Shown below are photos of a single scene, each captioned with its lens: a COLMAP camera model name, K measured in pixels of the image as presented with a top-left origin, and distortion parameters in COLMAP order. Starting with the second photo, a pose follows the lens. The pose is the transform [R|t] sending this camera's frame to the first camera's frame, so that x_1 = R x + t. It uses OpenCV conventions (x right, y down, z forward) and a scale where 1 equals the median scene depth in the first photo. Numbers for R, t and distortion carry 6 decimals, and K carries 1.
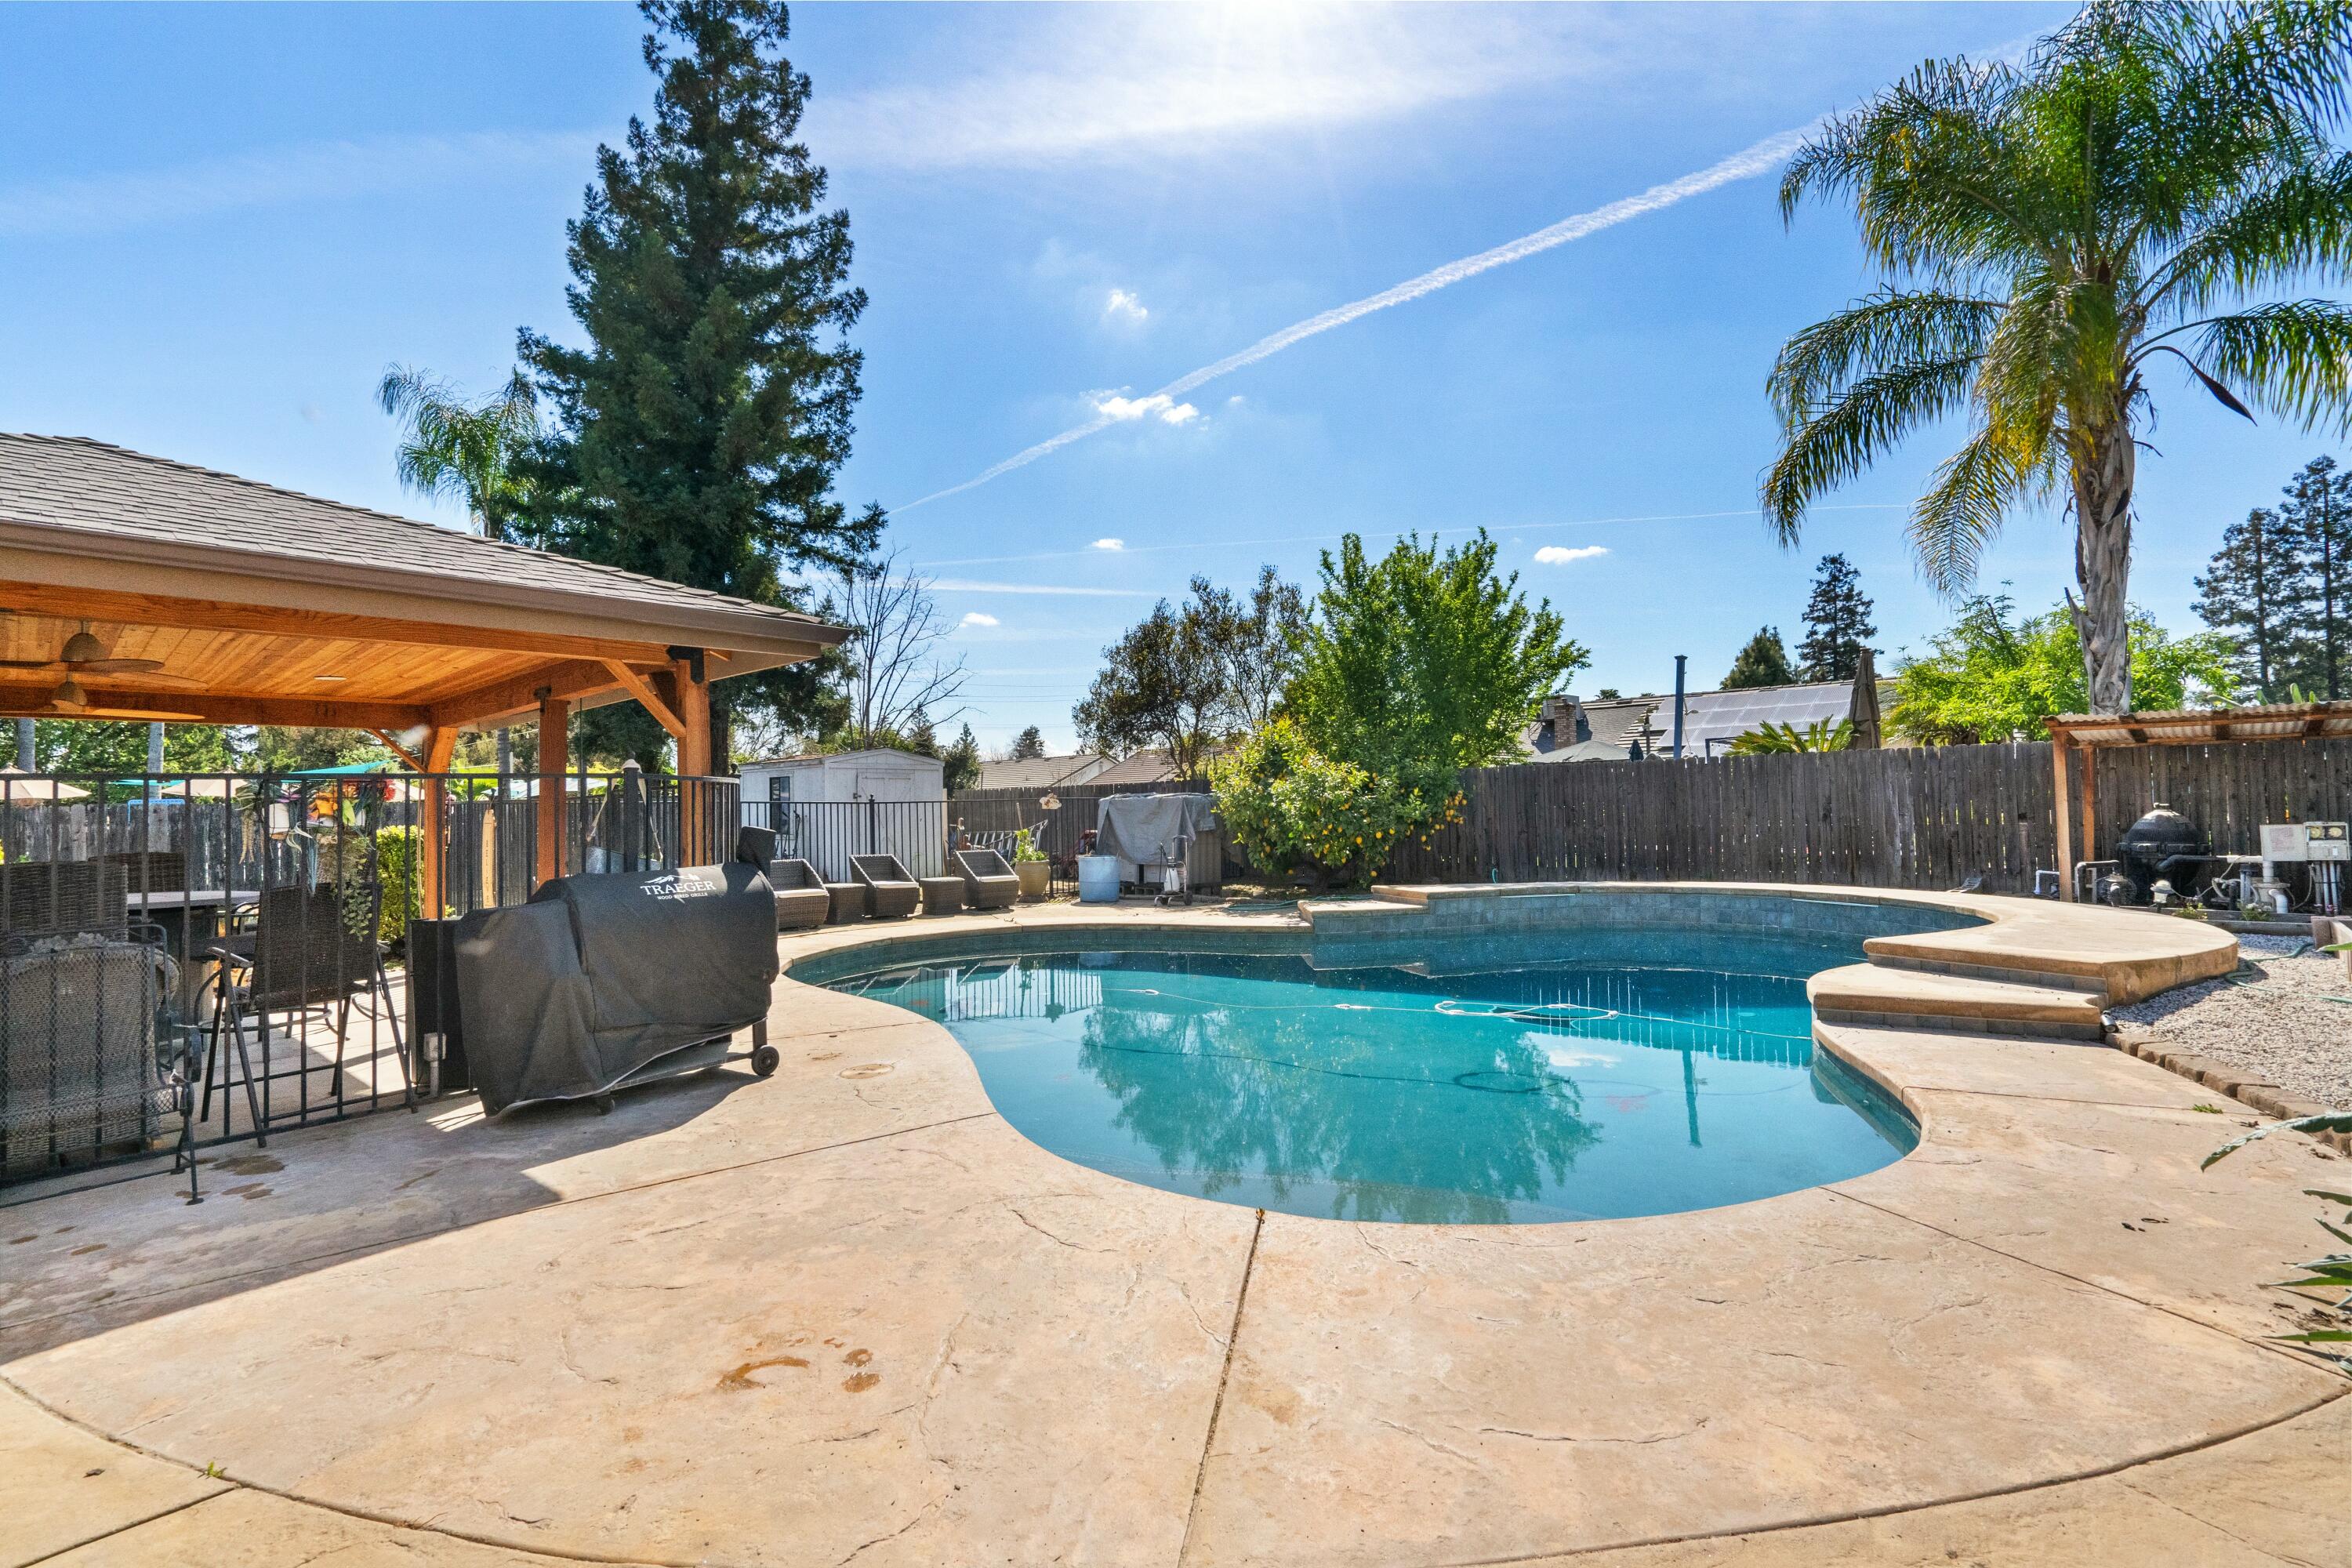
lens RADIAL K [[1044.7, 0, 1176.0], [0, 1044.7, 784.0], [0, 0, 1]] dist [0.000228, 0.033046]
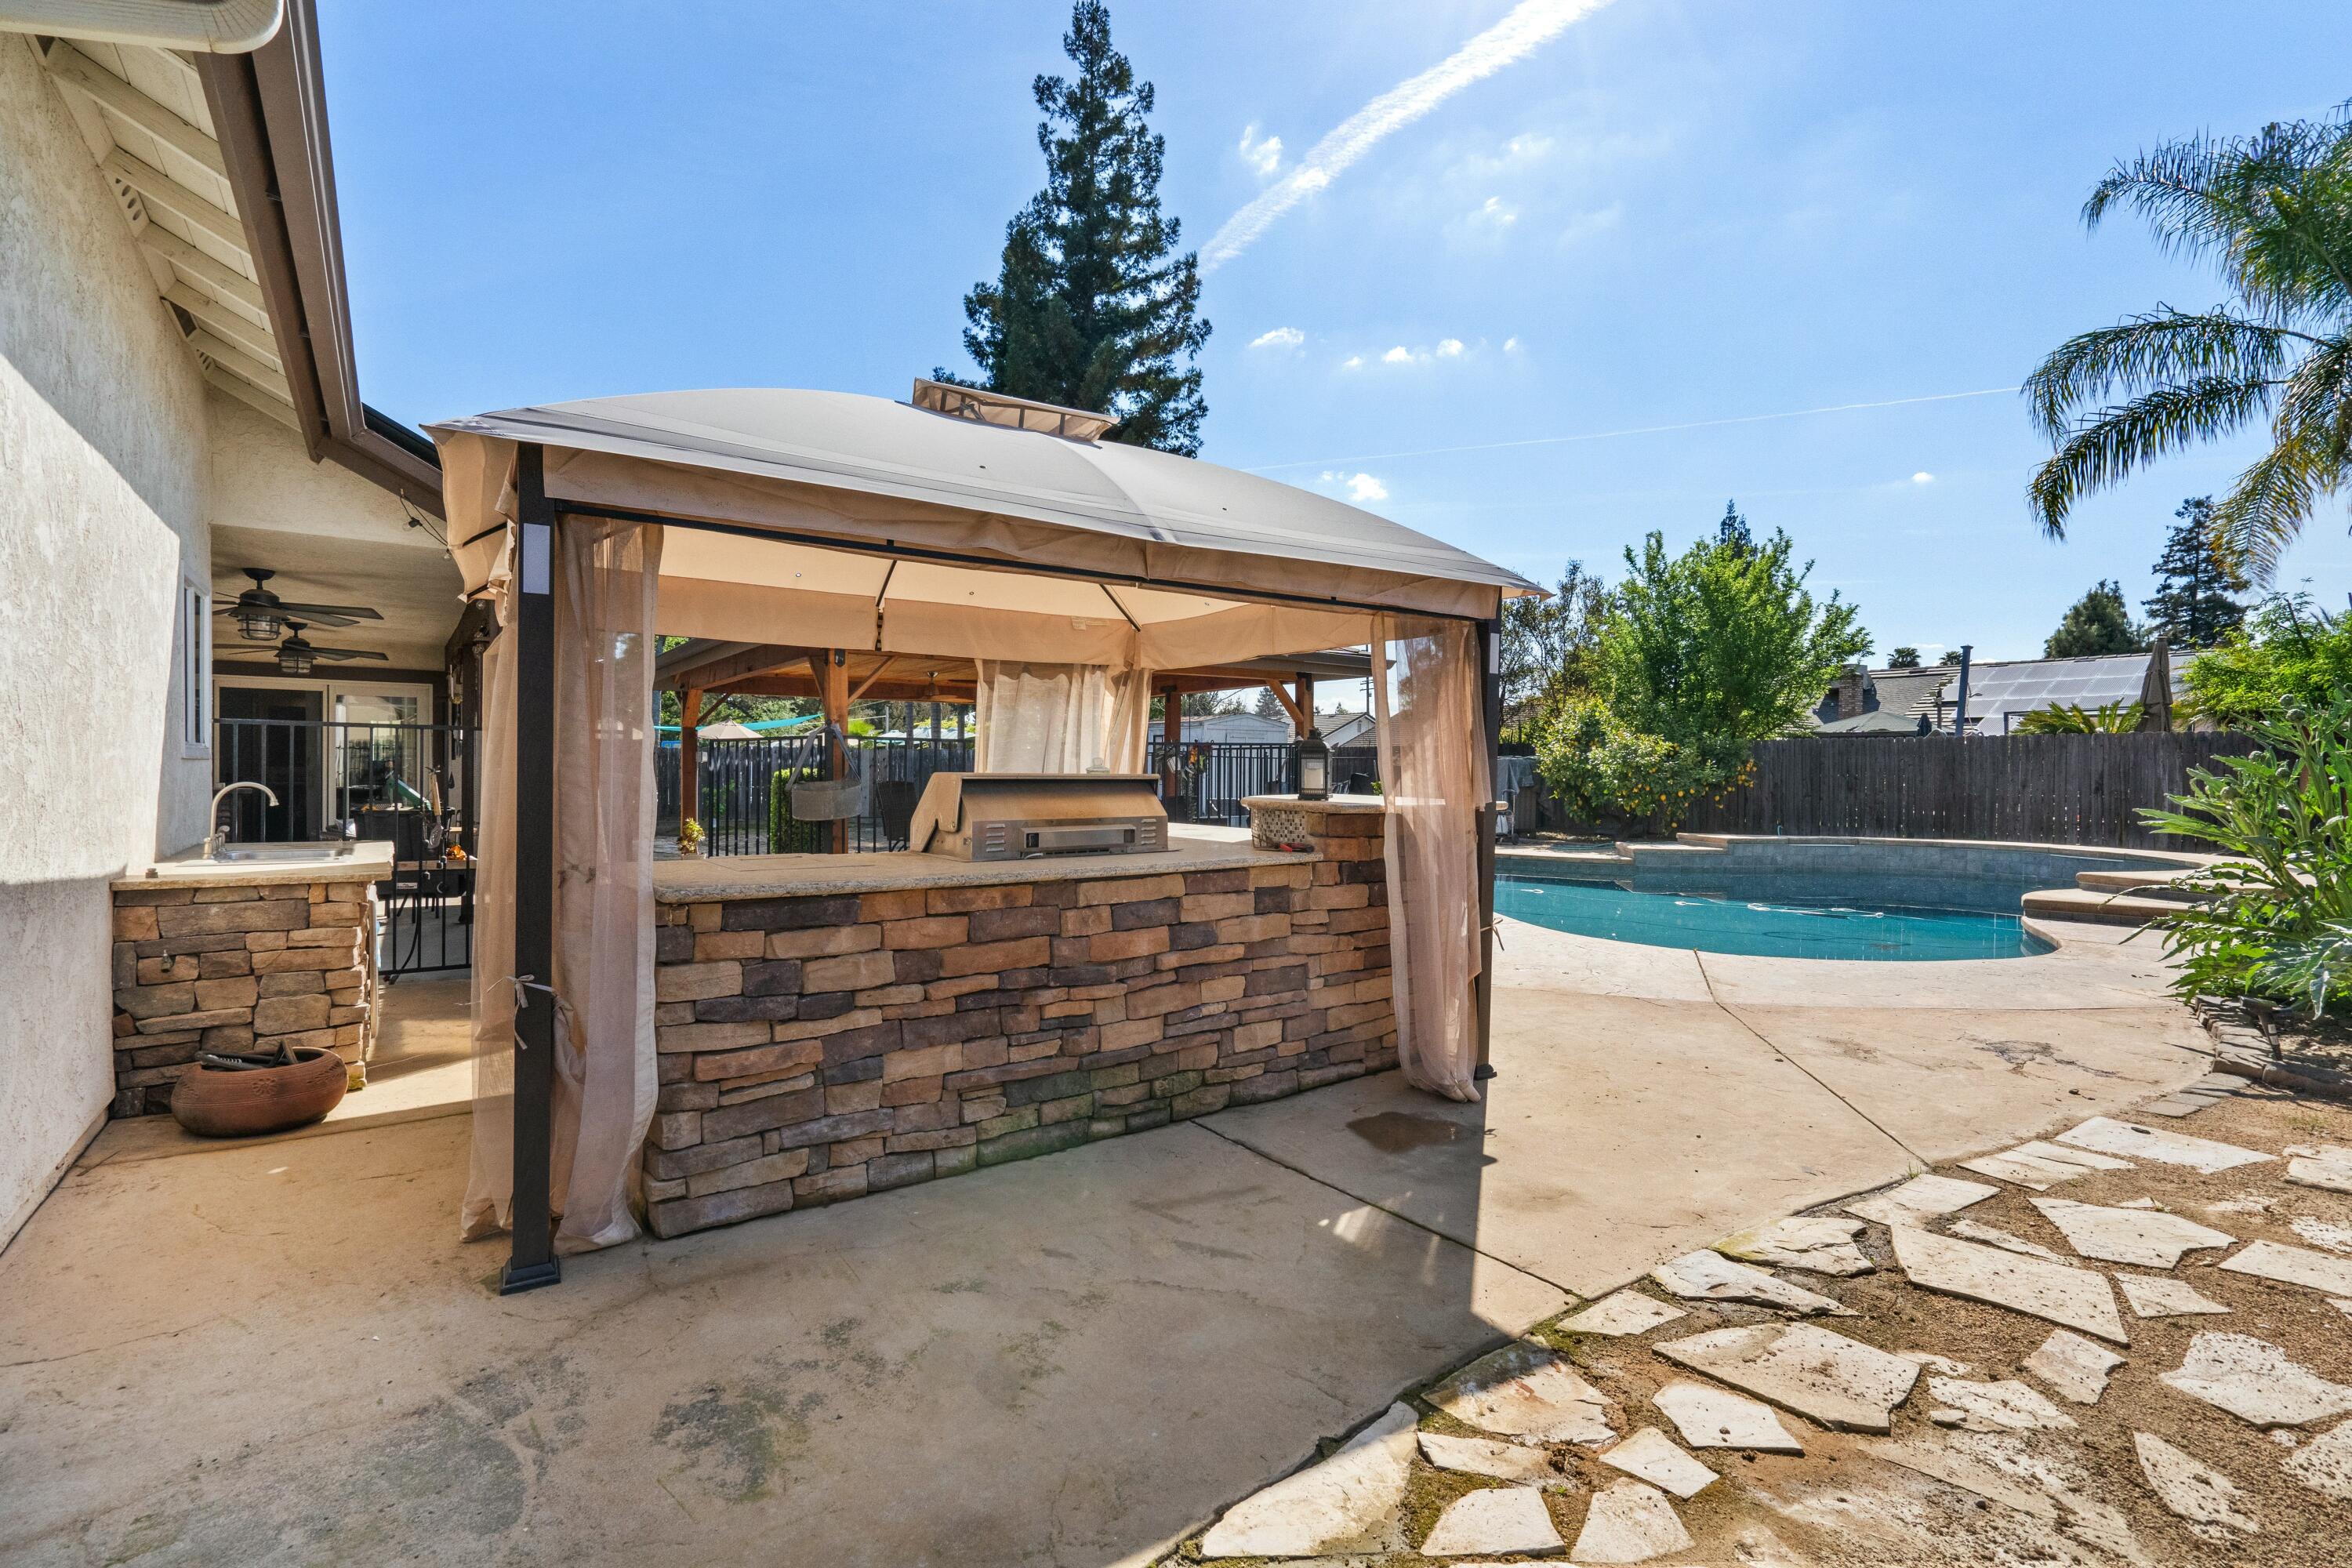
lens RADIAL K [[1065.9, 0, 1178.0], [0, 1065.9, 789.8], [0, 0, 1]] dist [-0.000911, 0.010436]
pose [[0.979396, 0.028915, -0.199867, -0.081480], [-0.019492, 0.998611, 0.048957, -0.003624], [0.201005, -0.044052, 0.978599, -0.211159]]
